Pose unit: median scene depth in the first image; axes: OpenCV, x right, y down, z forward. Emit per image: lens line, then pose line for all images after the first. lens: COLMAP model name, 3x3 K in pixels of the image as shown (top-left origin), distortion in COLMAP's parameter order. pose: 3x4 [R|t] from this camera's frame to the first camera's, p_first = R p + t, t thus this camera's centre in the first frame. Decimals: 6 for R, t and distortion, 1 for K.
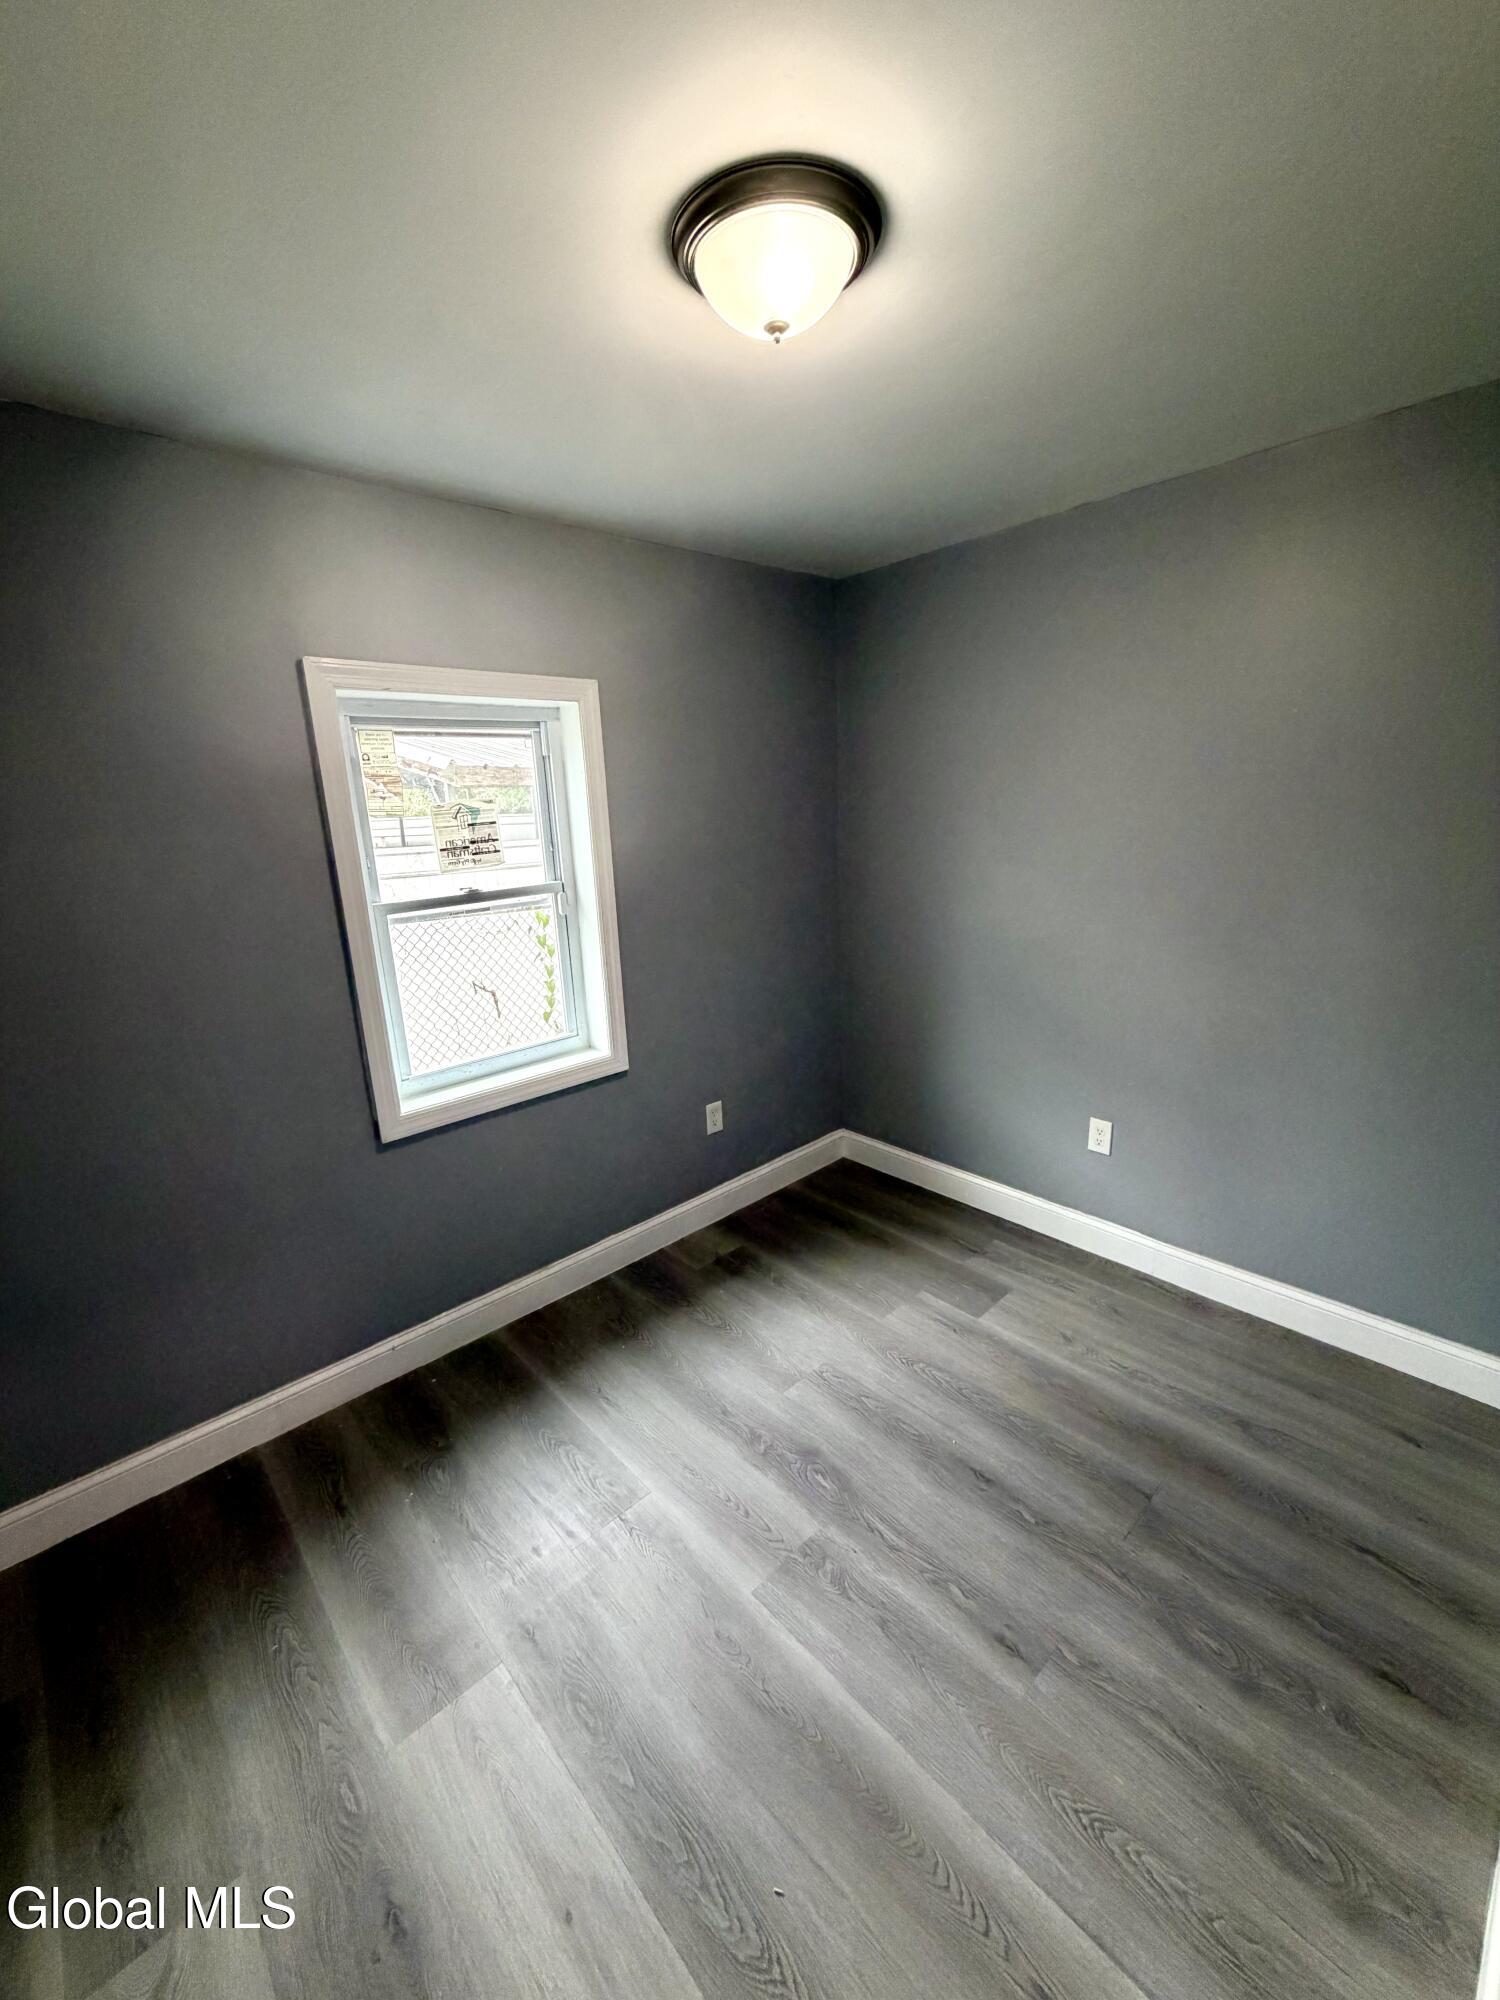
lens RADIAL K [[802.4, 0, 755.0], [0, 802.4, 1003.8], [0, 0, 1]] dist [0.000415, -0.000155]
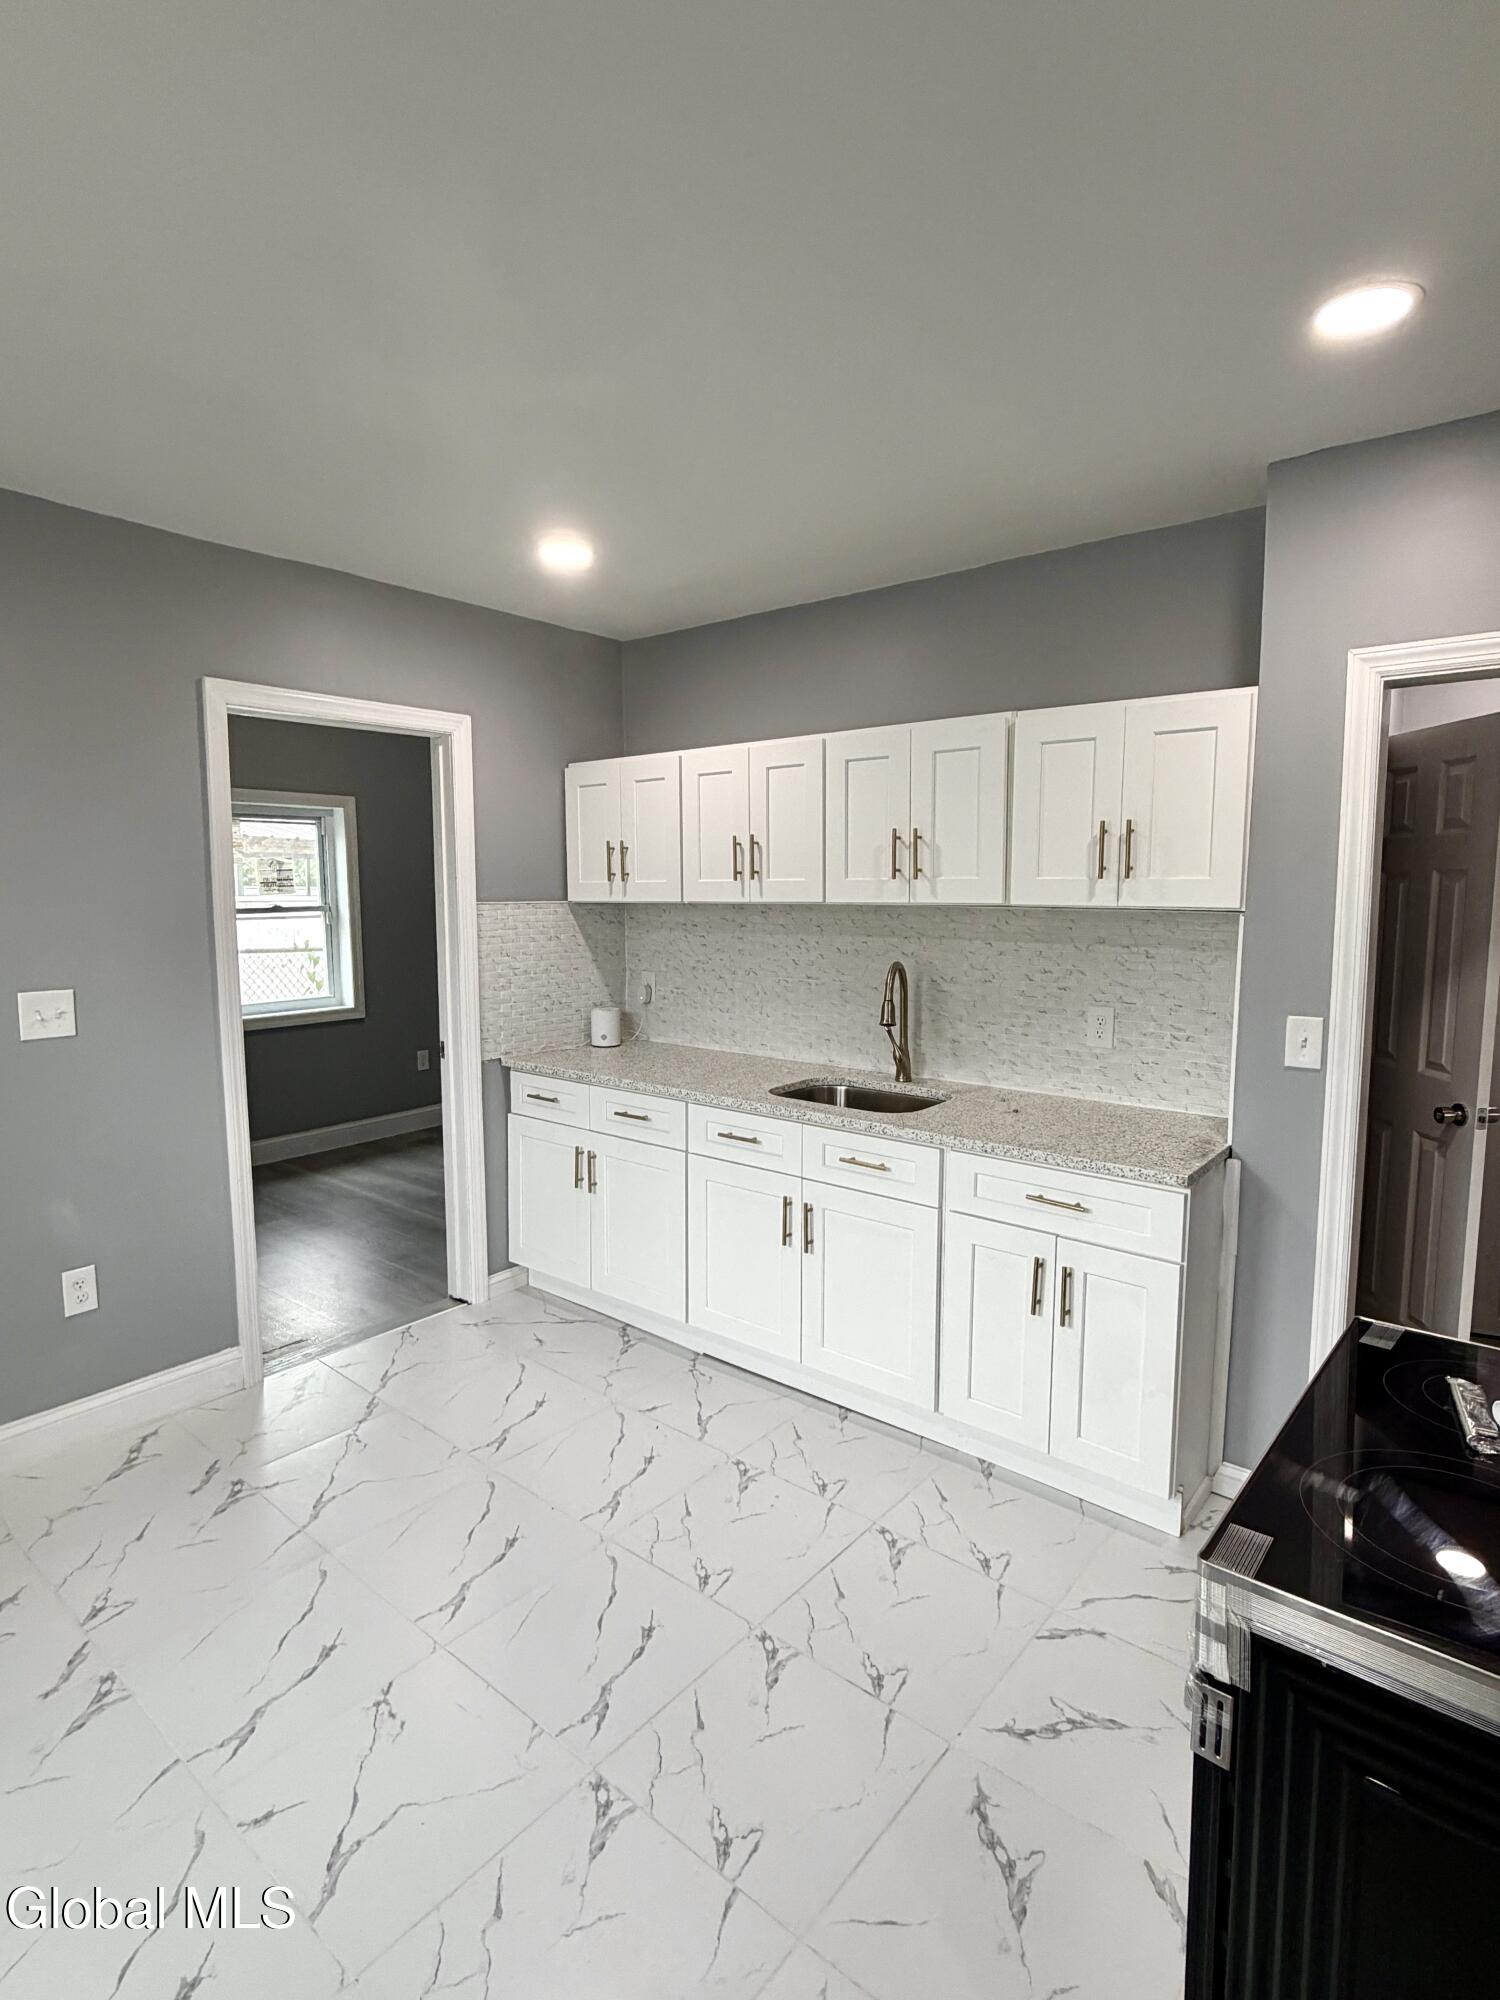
lens RADIAL K [[1044.7, 0, 751.1], [0, 1044.7, 1000.0], [0, 0, 1]] dist [0.002392, 0.000111]
pose [[0.989414, 0.013926, 0.144450, 0.342543], [0.007917, 0.988724, -0.149543, 0.400259], [-0.144903, 0.149103, 0.978147, -1.329448]]
